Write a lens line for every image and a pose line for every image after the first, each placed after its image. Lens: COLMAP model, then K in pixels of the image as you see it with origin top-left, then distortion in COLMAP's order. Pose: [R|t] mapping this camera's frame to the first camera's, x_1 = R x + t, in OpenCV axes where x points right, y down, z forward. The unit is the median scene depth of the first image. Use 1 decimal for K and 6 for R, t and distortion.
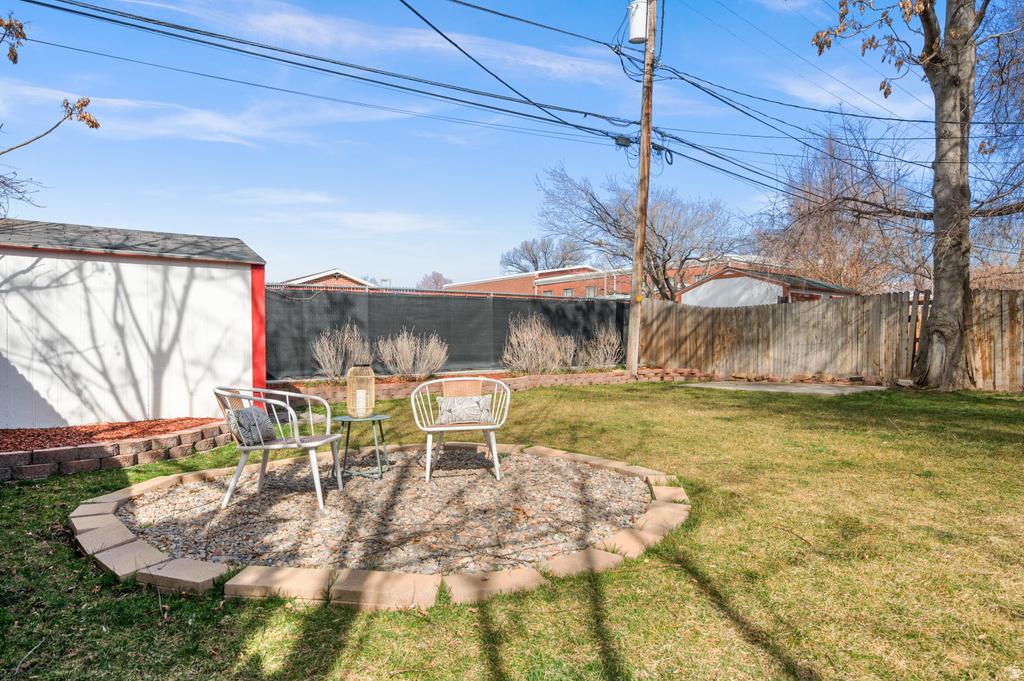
lens RADIAL K [[639.7, 0, 511.7], [0, 639.7, 338.8], [0, 0, 1]] dist [0.002828, 0.002091]
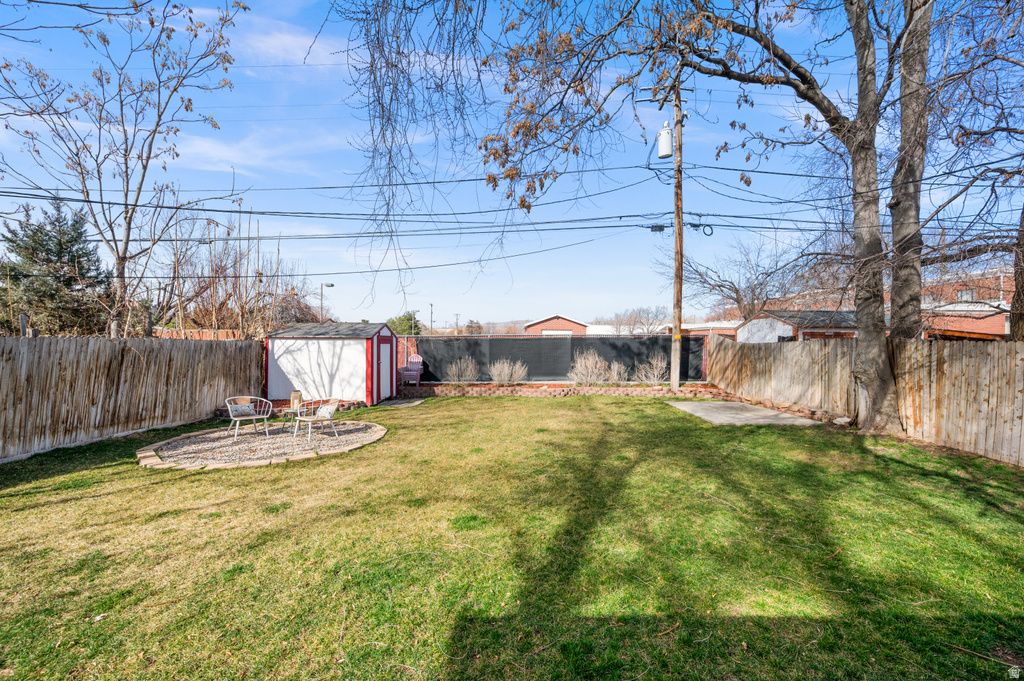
lens RADIAL K [[414.1, 0, 511.4], [0, 414.1, 341.3], [0, 0, 1]] dist [0.013482, 0.000168]
pose [[0.780709, 0.003120, -0.624887, 0.636943], [-0.003571, 0.999993, 0.000531, -0.069013], [0.624885, 0.001817, 0.780715, 0.087041]]
